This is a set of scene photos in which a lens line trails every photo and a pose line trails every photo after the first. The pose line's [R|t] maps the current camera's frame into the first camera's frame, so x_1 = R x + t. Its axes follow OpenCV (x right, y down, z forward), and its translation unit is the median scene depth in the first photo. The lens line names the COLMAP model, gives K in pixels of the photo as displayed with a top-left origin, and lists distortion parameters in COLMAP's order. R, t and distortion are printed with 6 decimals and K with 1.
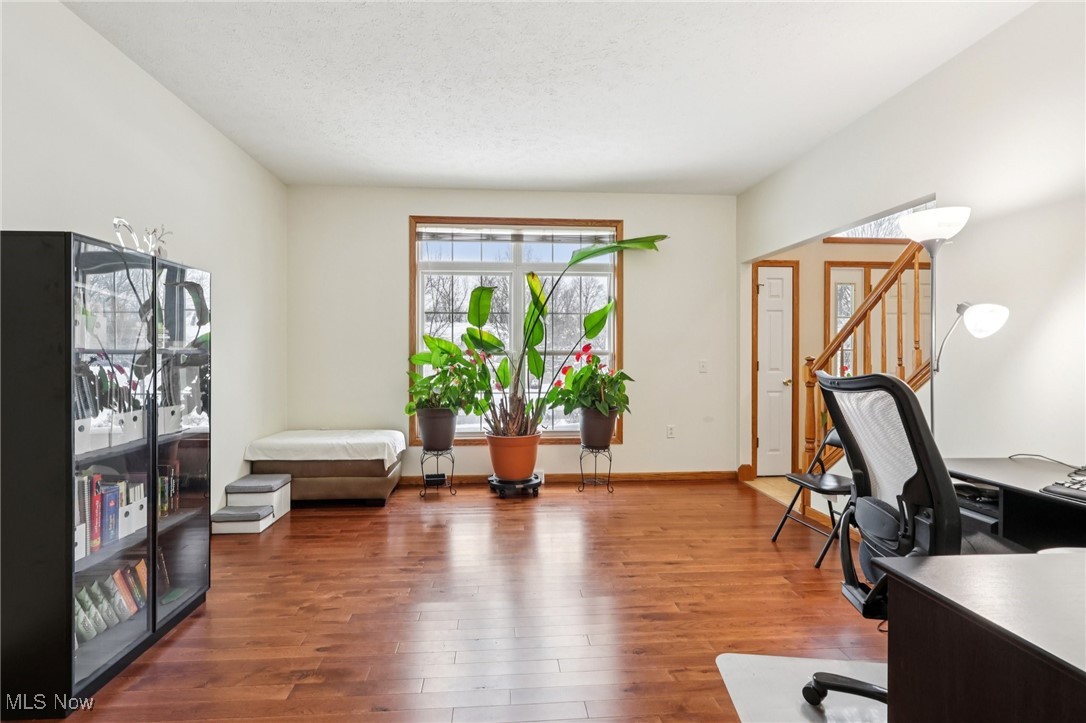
lens RADIAL K [[504.1, 0, 539.4], [0, 504.1, 361.0], [0, 0, 1]] dist [-0.000518, 0.001074]
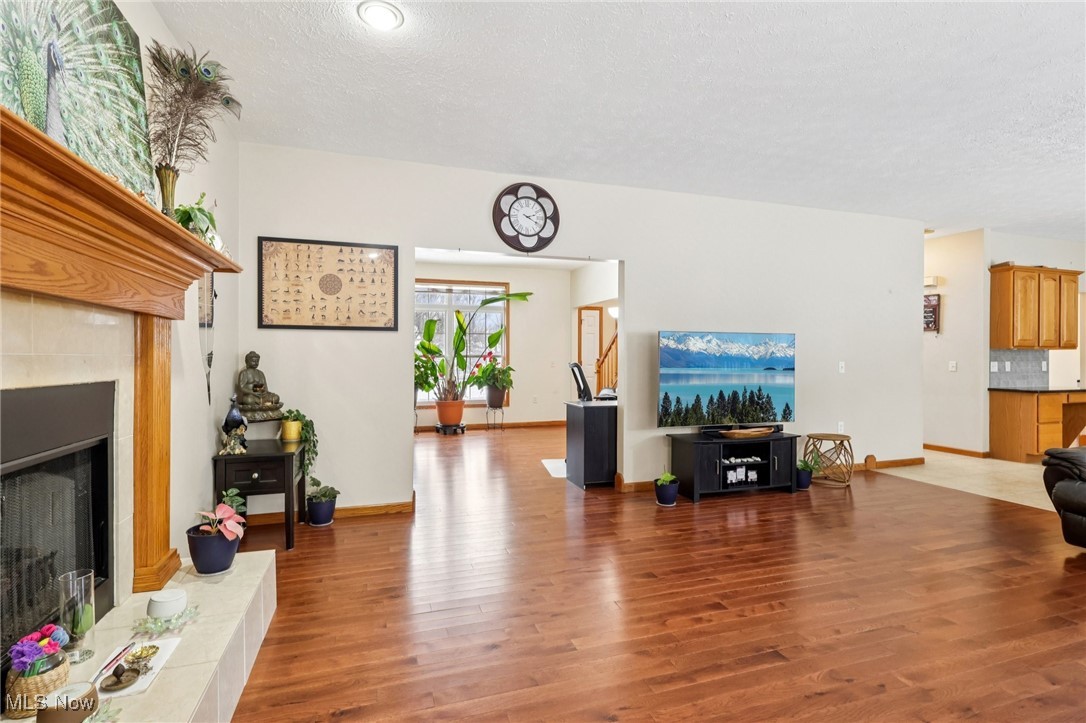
lens RADIAL K [[504.1, 0, 545.4], [0, 504.1, 361.8], [0, 0, 1]] dist [-0.000518, 0.001074]
pose [[0.973229, -0.002095, 0.229826, -0.128521], [0.002158, 0.999998, -0.000025, 0.004218], [-0.229825, 0.000520, 0.973232, -0.815152]]
